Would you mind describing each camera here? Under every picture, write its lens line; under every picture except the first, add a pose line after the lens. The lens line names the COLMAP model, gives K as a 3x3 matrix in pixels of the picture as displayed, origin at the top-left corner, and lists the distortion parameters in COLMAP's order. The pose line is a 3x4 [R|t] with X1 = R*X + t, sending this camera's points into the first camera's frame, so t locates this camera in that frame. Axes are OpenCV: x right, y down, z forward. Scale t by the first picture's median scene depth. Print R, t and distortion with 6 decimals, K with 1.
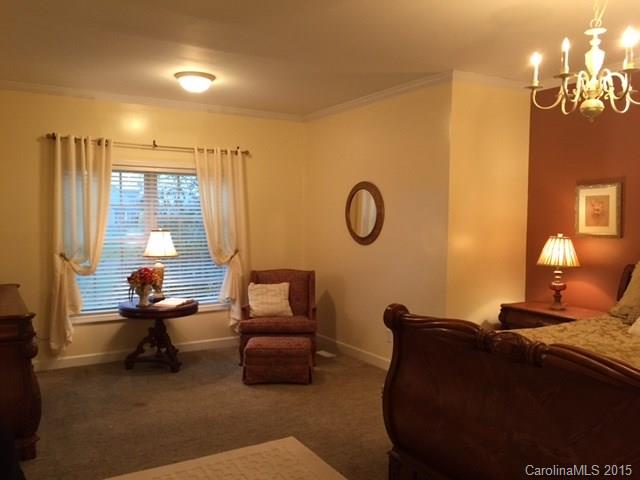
lens RADIAL K [[546.6, 0, 324.9], [0, 546.6, 239.8], [0, 0, 1]] dist [0.074999, -0.094624]
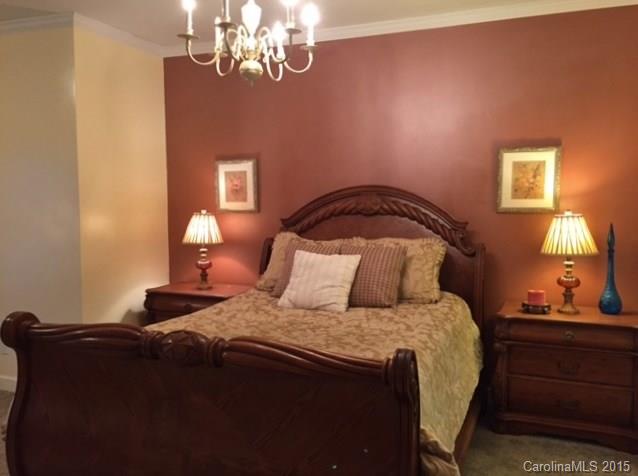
lens RADIAL K [[544.9, 0, 318.4], [0, 544.9, 238.0], [0, 0, 1]] dist [0.074999, -0.094624]
pose [[0.794235, -0.057588, 0.604876, 0.005343], [0.035234, 0.998188, 0.048769, -0.001988], [-0.606589, -0.017422, 0.794825, 0.120347]]
